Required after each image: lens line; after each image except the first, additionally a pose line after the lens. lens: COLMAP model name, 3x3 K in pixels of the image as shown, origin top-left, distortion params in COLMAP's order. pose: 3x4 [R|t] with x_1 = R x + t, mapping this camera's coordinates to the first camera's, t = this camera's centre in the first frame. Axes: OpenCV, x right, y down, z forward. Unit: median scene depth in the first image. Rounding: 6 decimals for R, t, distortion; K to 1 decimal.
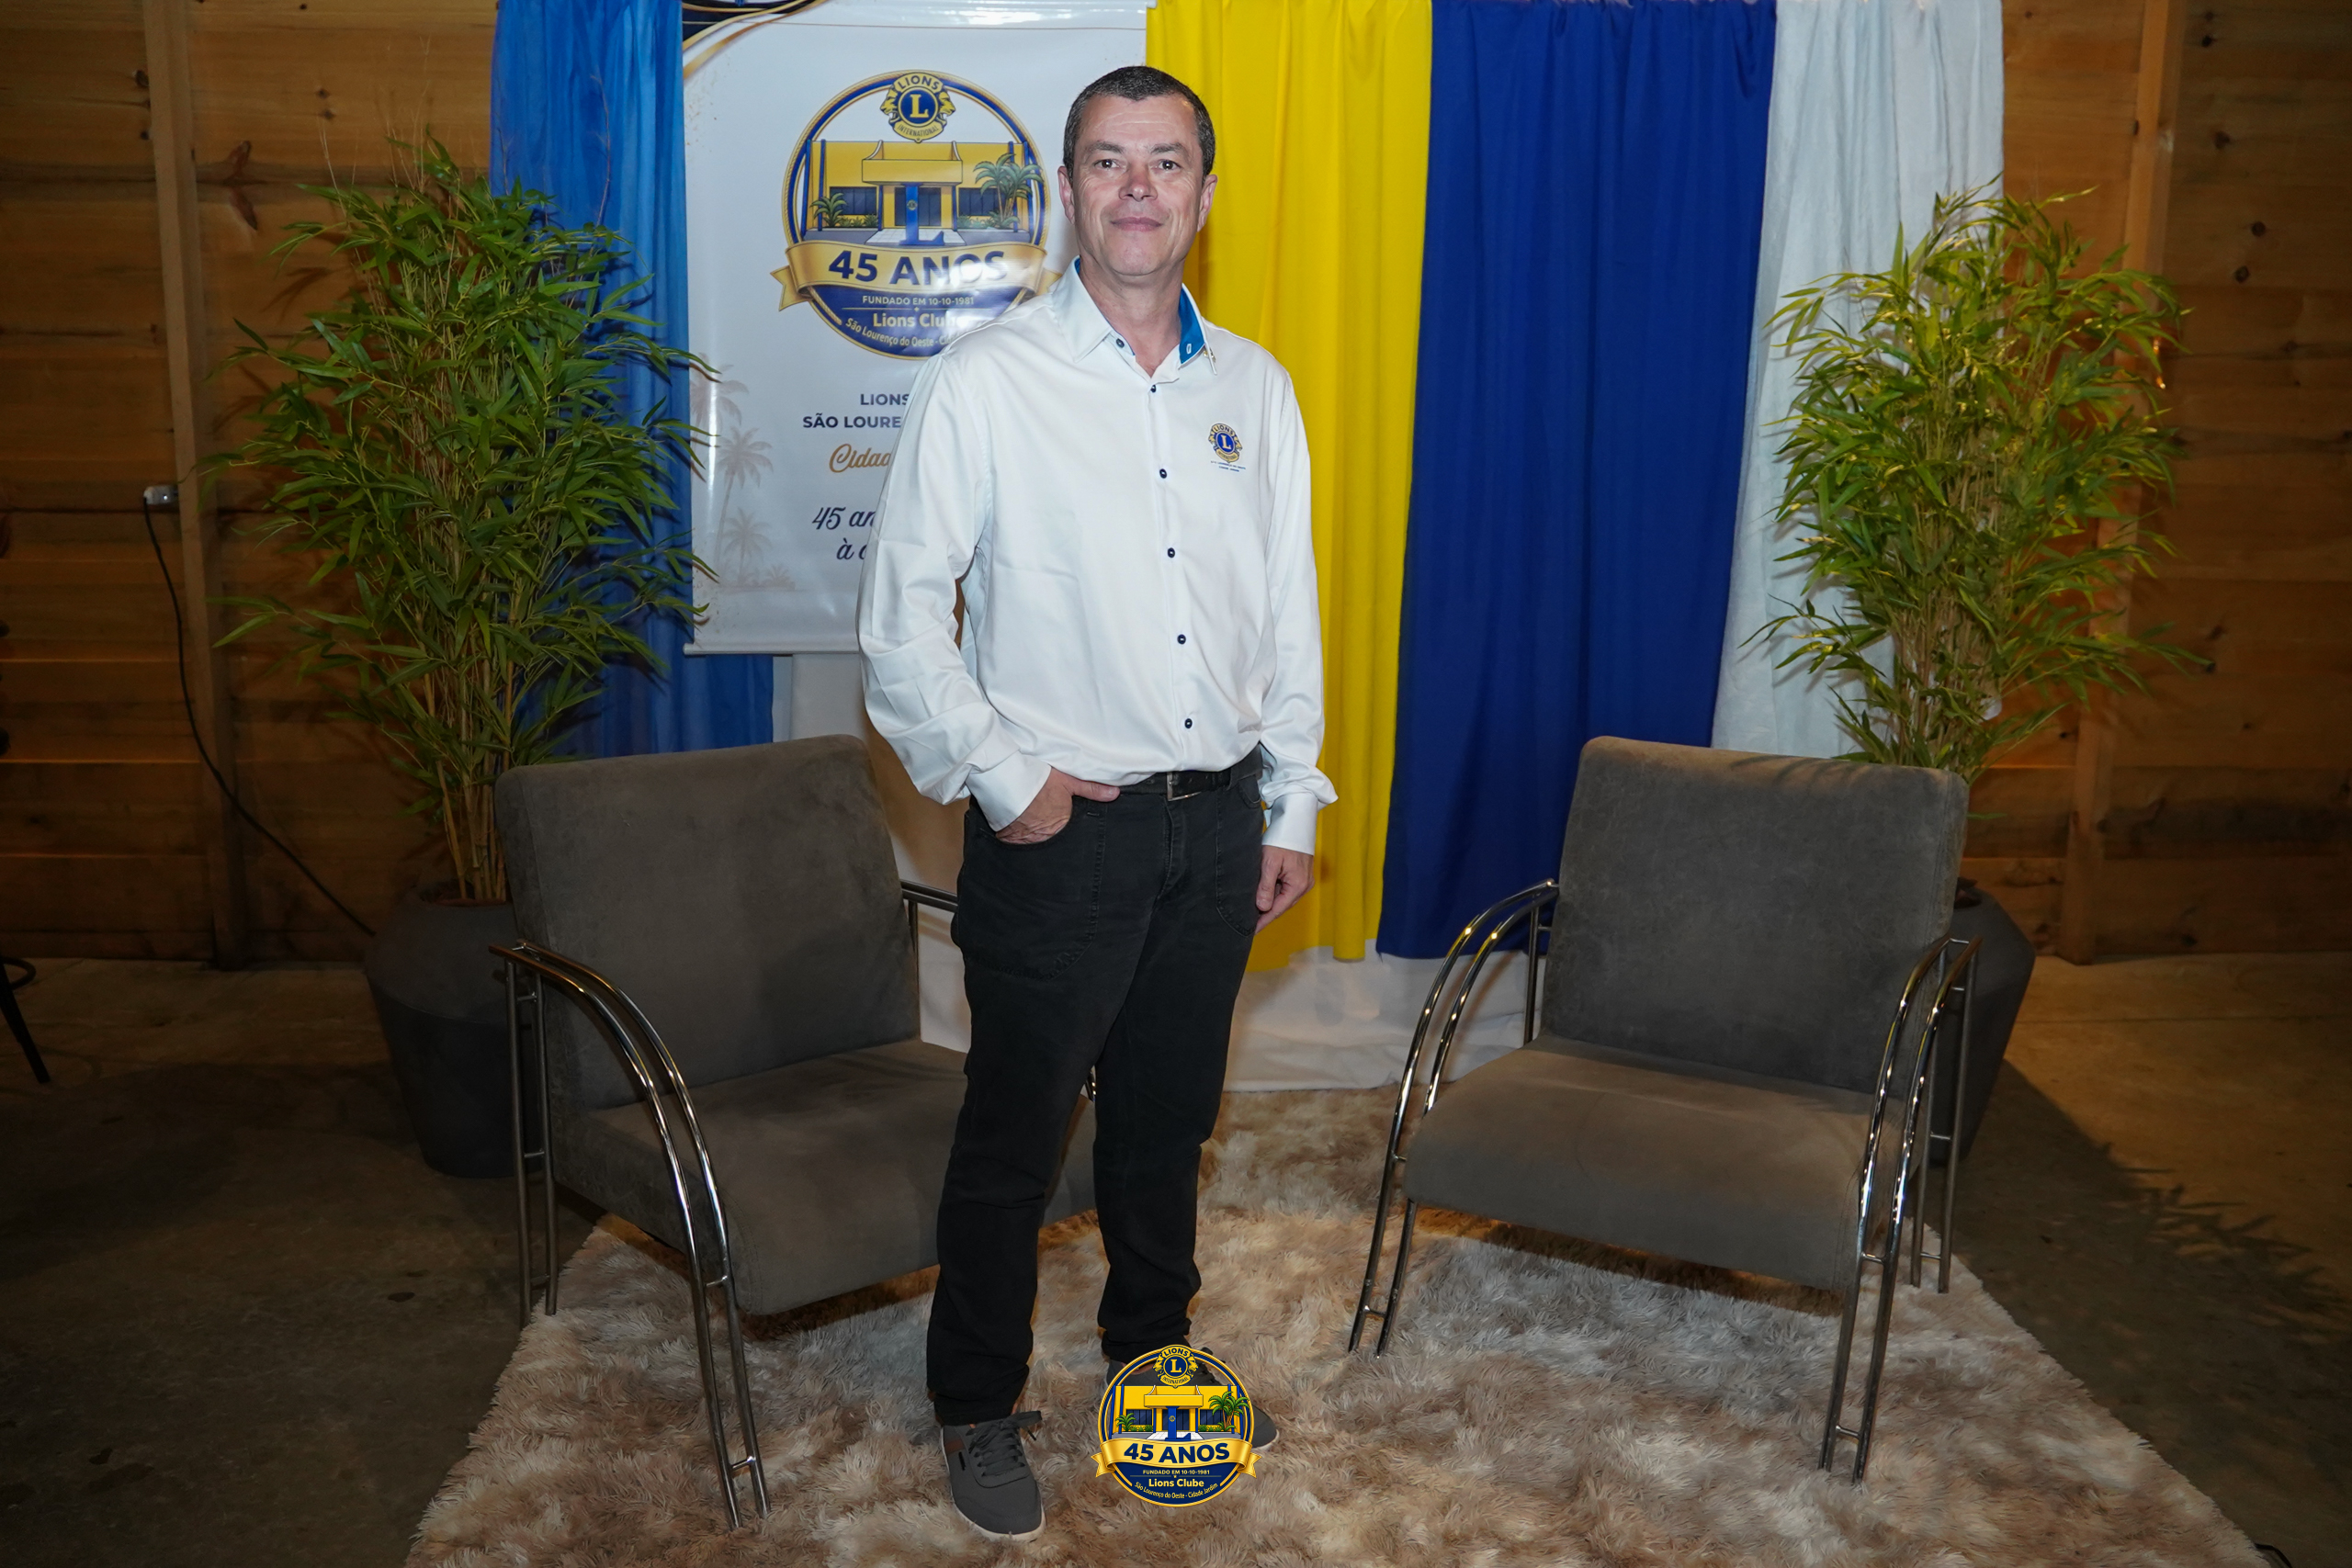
lens RADIAL K [[1749.6, 0, 1145.8], [0, 1749.6, 774.5], [0, 0, 1]] dist [-0.127281, 0.110695]
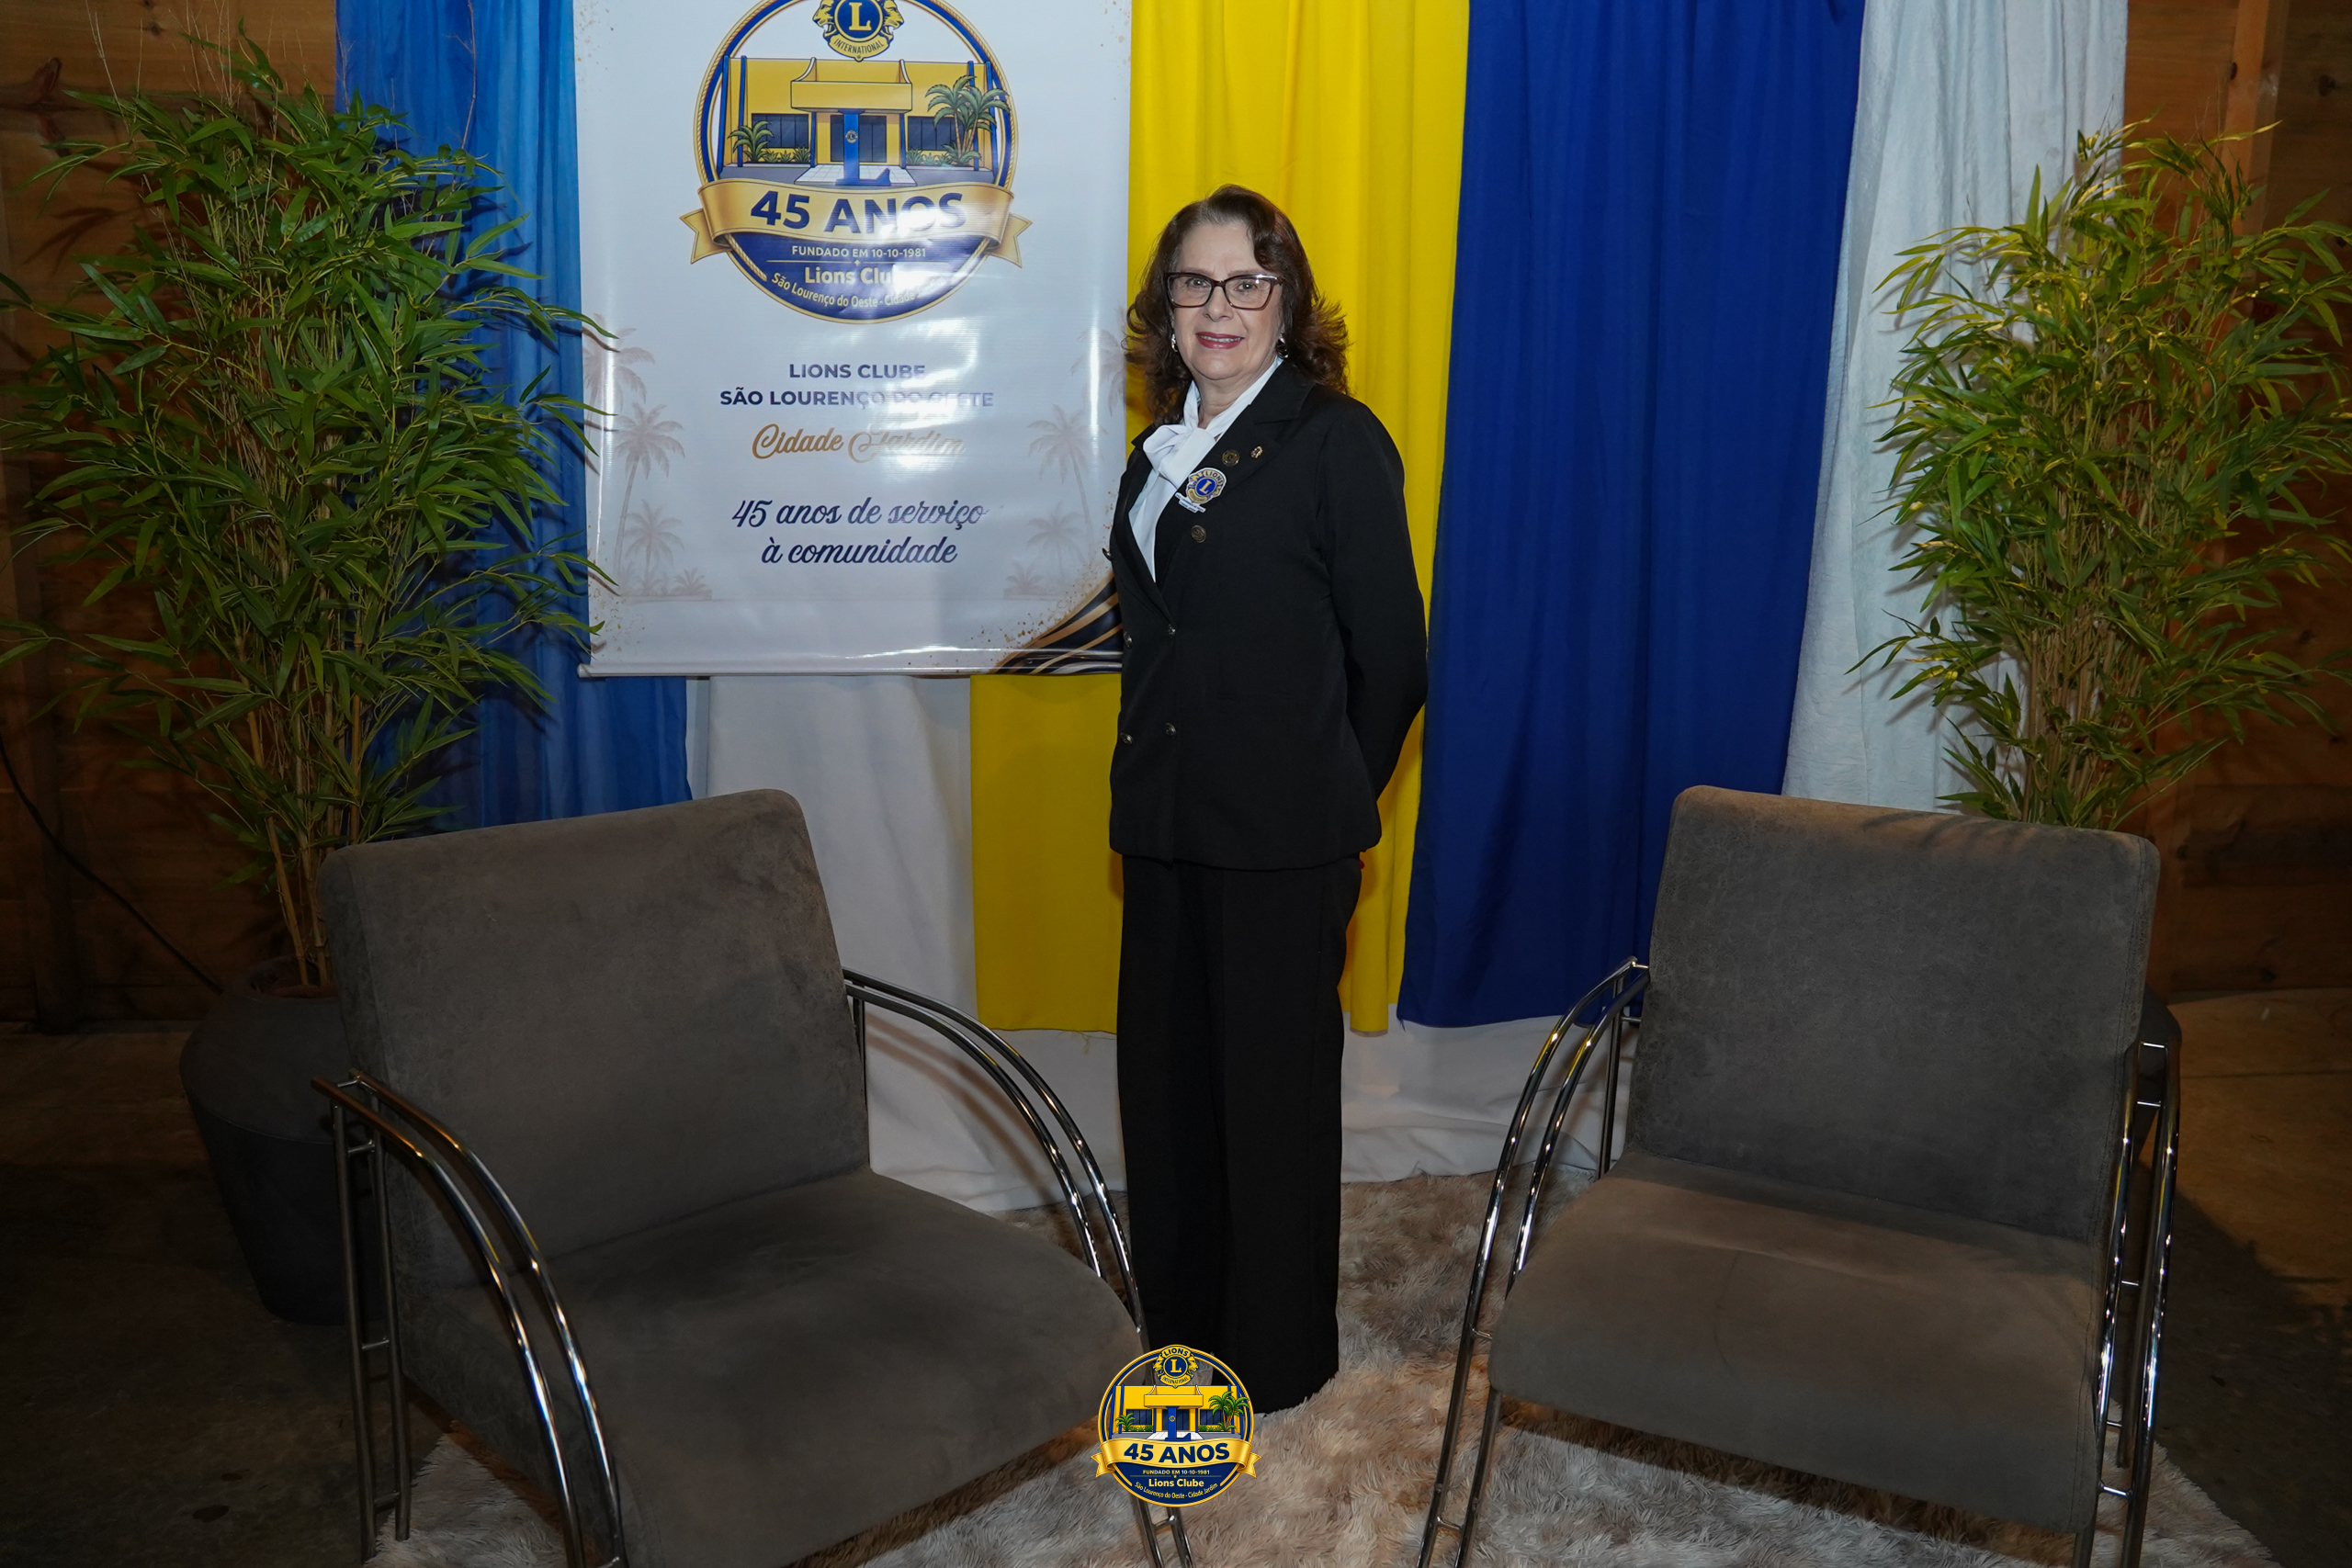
lens RADIAL K [[1749.6, 0, 1145.8], [0, 1749.6, 774.5], [0, 0, 1]] dist [-0.127281, 0.110695]
pose [[0.999262, -0.003637, 0.038227, -0.027104], [0.003058, 0.999880, 0.015193, -0.035803], [-0.038278, -0.015065, 0.999154, 0.166679]]
